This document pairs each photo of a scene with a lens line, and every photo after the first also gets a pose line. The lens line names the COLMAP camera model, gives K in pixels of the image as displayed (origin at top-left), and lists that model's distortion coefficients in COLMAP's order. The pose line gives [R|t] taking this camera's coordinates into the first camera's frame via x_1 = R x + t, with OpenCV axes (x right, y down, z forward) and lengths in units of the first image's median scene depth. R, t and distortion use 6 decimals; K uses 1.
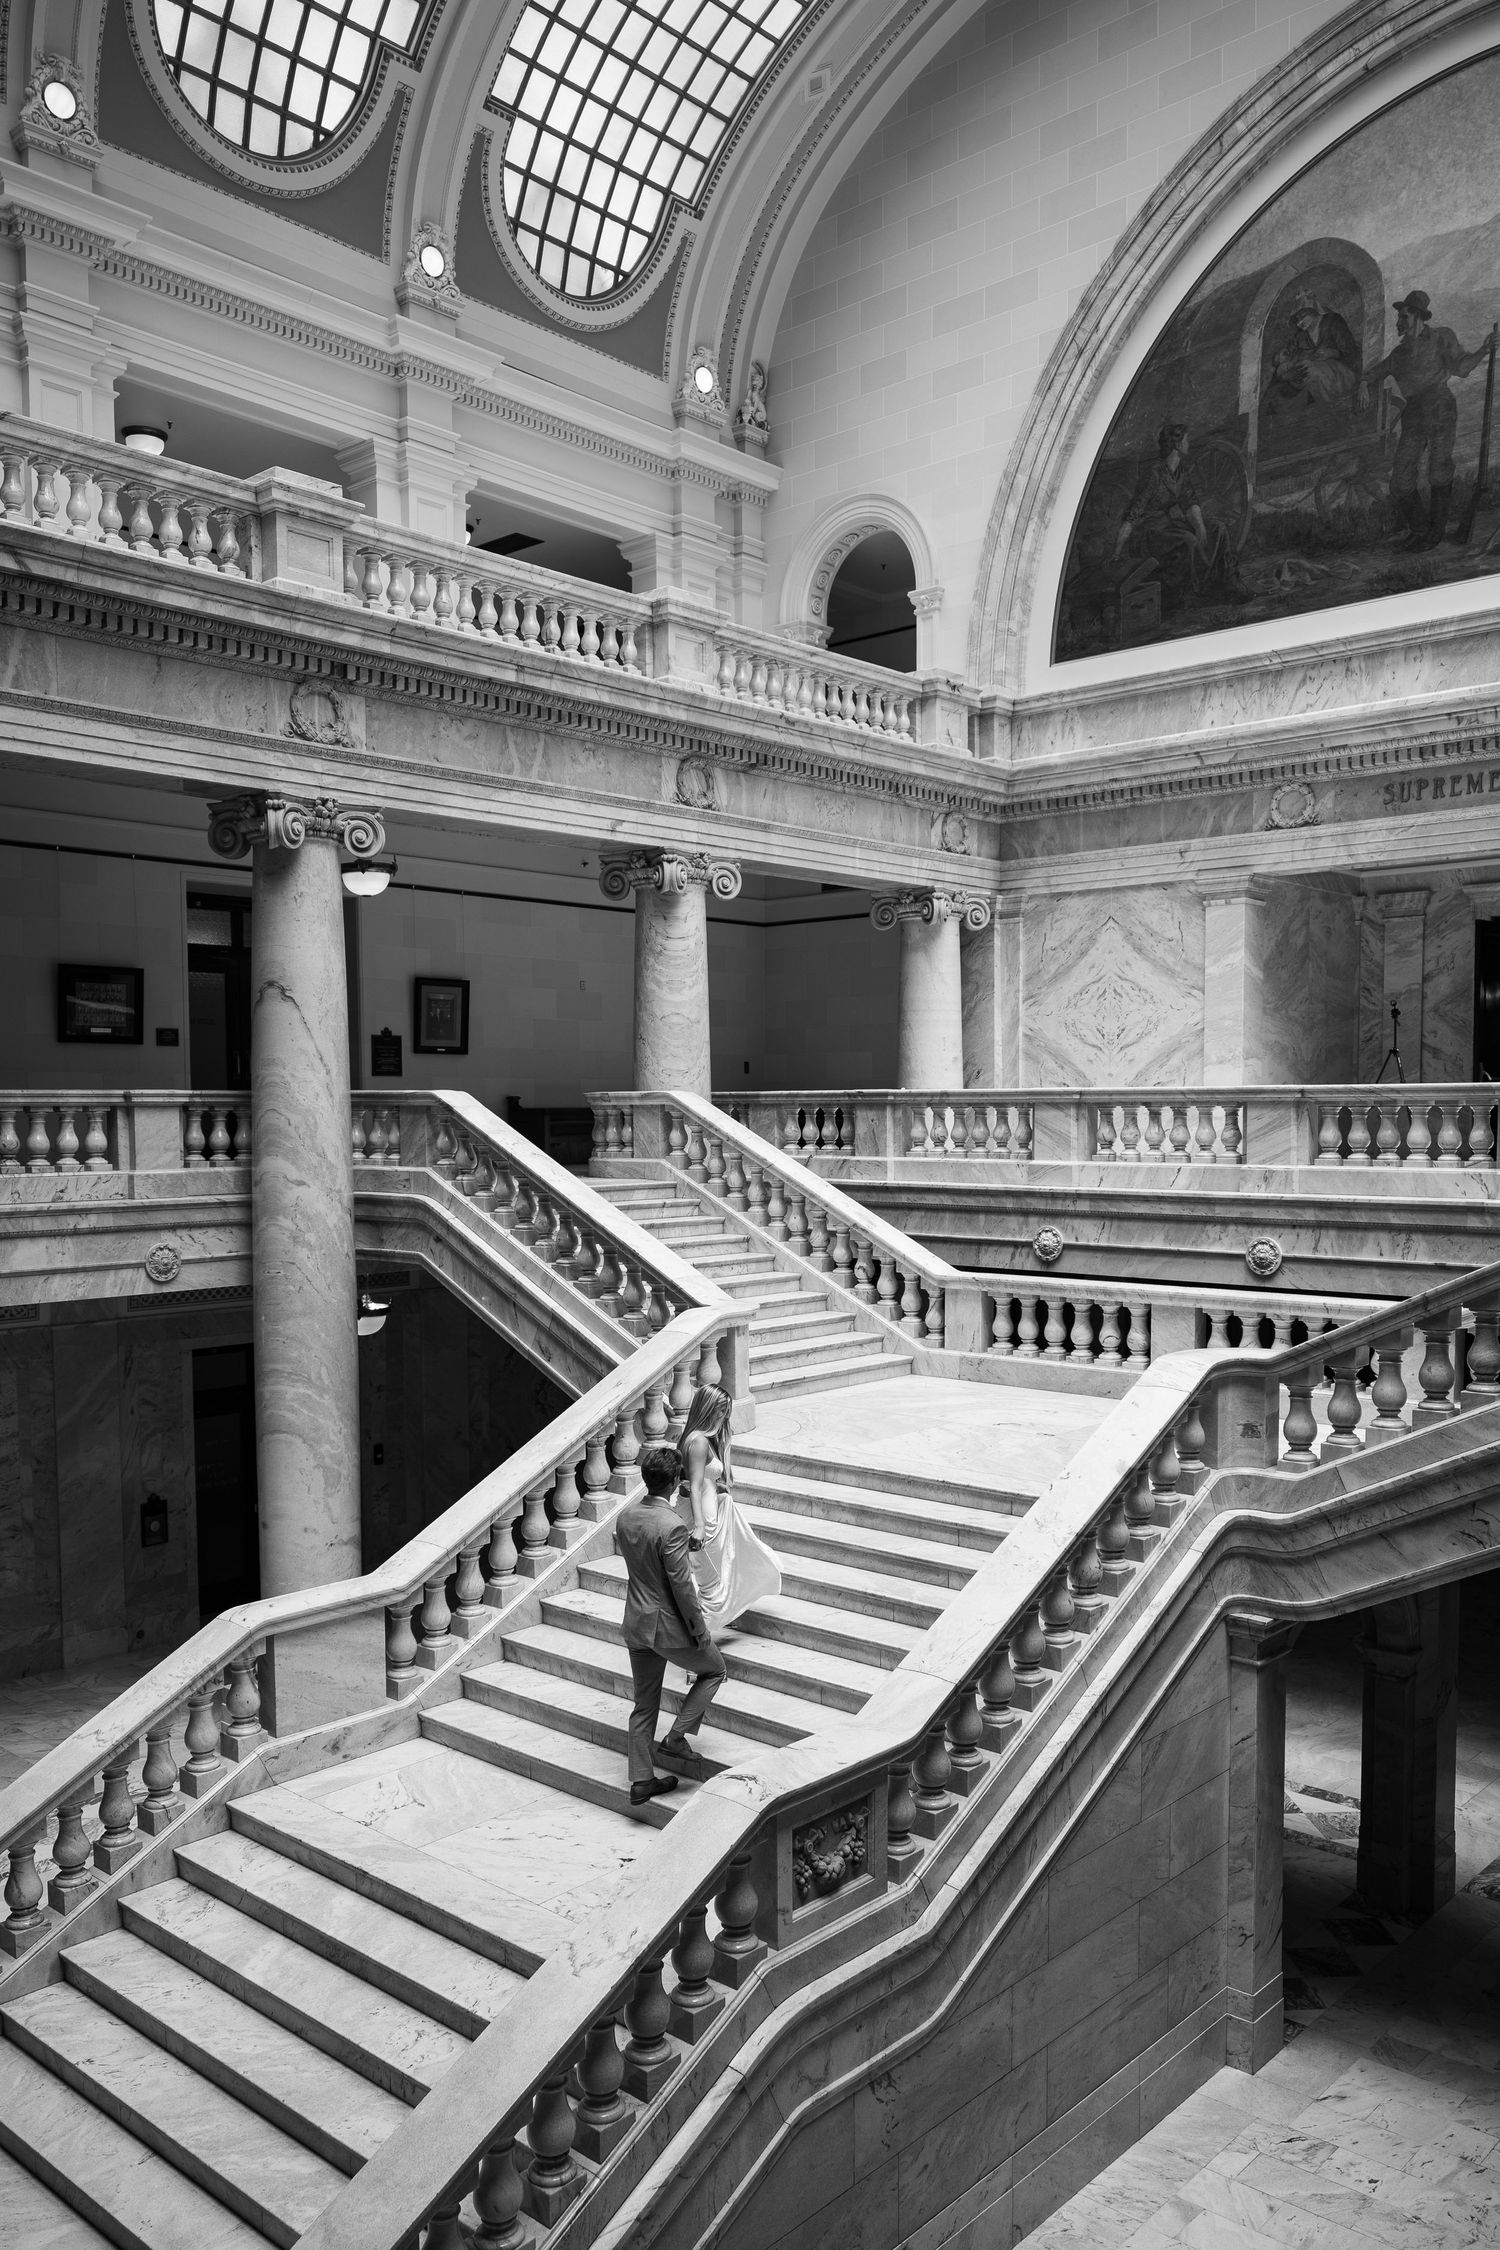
lens RADIAL K [[1731.2, 0, 779.3], [0, 1731.2, 1197.3], [0, 0, 1]] dist [0.019891, -0.019949]
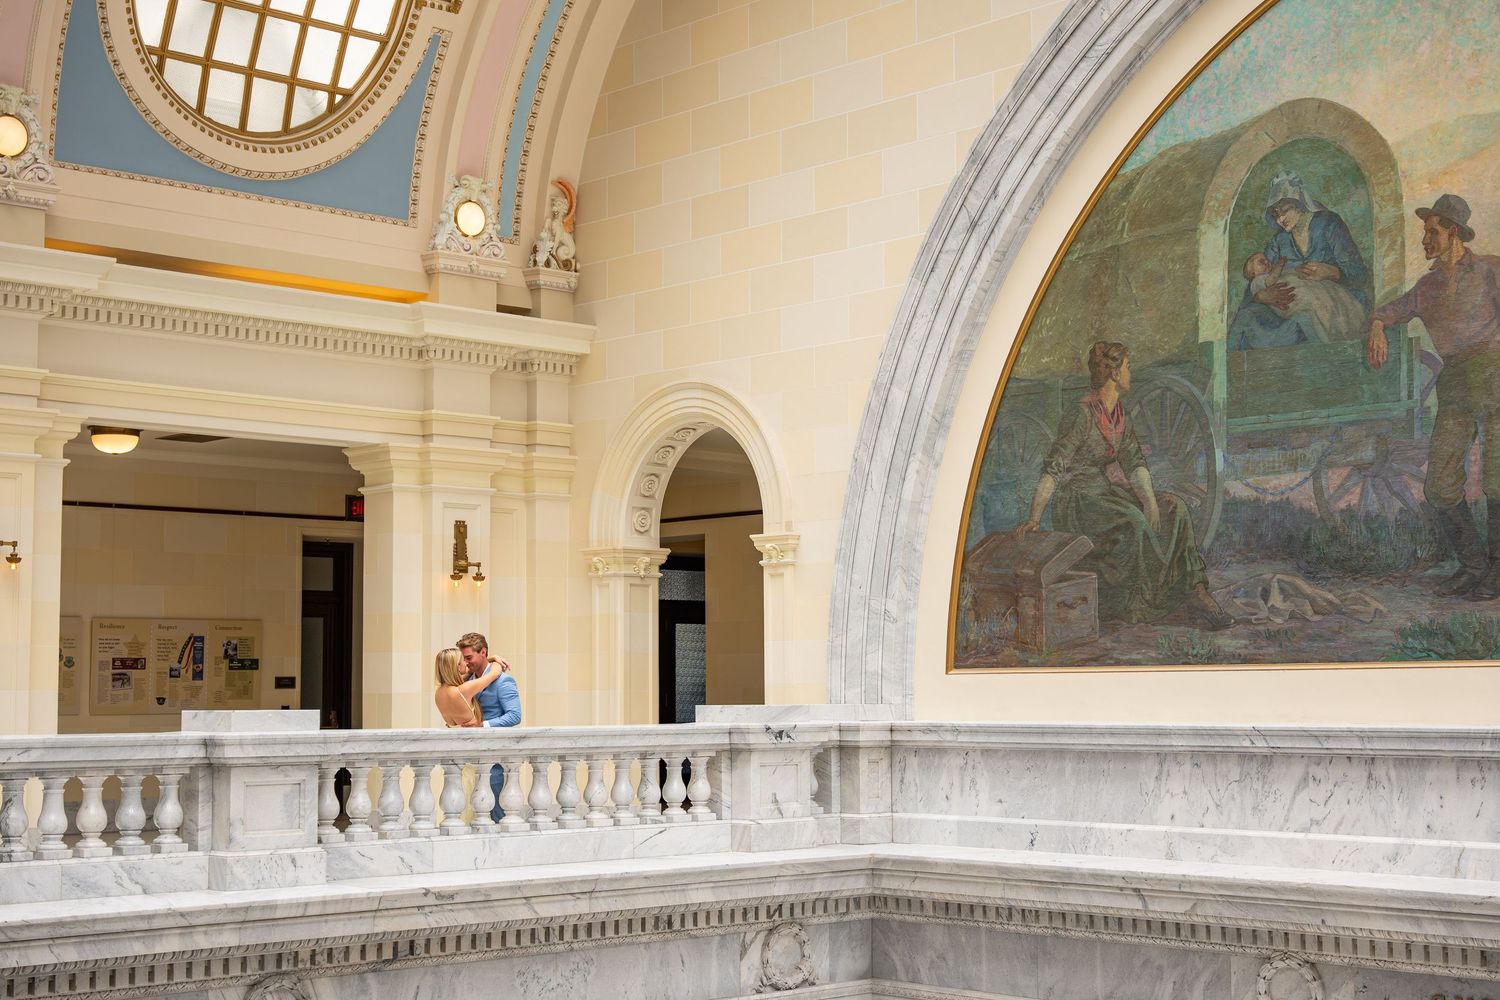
lens RADIAL K [[2175.1, 0, 757.3], [0, 2175.1, 500.6], [0, 0, 1]] dist [0.042822, 0.000000]
pose [[0.996342, -0.008267, -0.085059, 0.169240], [-0.004076, 0.989581, -0.143918, -0.274810], [0.085362, 0.143739, 0.985927, 0.195230]]
